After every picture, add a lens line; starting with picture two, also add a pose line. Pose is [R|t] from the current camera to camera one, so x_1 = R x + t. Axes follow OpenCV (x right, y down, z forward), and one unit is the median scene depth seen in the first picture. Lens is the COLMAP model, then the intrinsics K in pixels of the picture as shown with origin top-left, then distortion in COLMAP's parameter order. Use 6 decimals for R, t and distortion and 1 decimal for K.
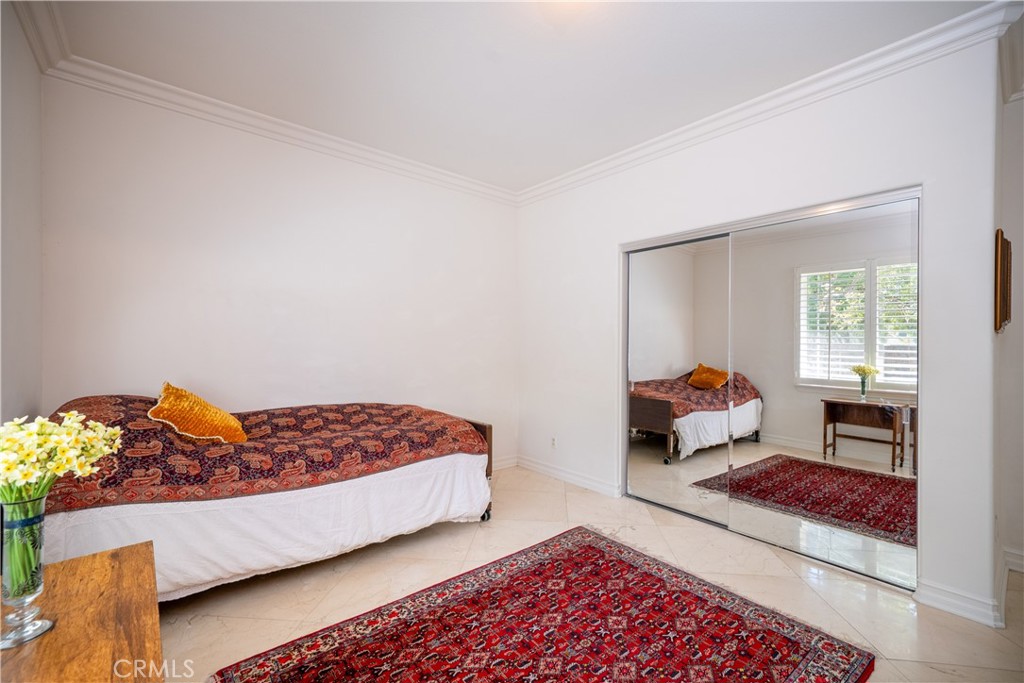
lens RADIAL K [[440.5, 0, 512.0], [0, 440.5, 341.5], [0, 0, 1]] dist [-0.001029, 0.000130]
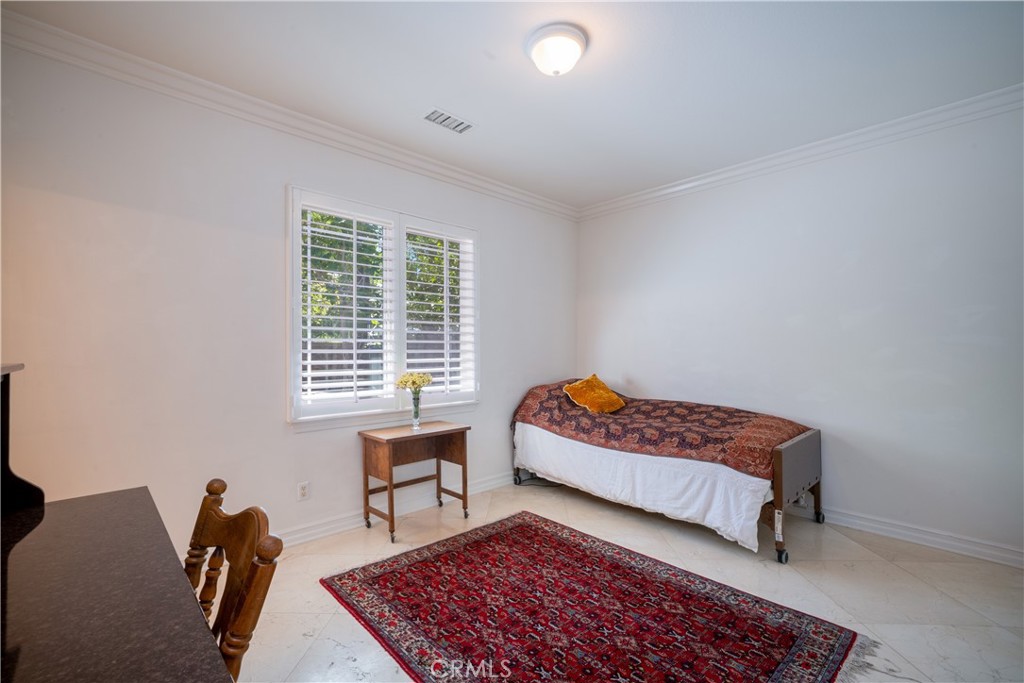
lens RADIAL K [[440.5, 0, 512.0], [0, 440.5, 341.5], [0, 0, 1]] dist [-0.001029, 0.000130]
pose [[0.058124, -0.026172, -0.997966, 1.085313], [0.006372, 0.999646, -0.025845, 0.005885], [0.998289, -0.004857, 0.058271, 0.634314]]
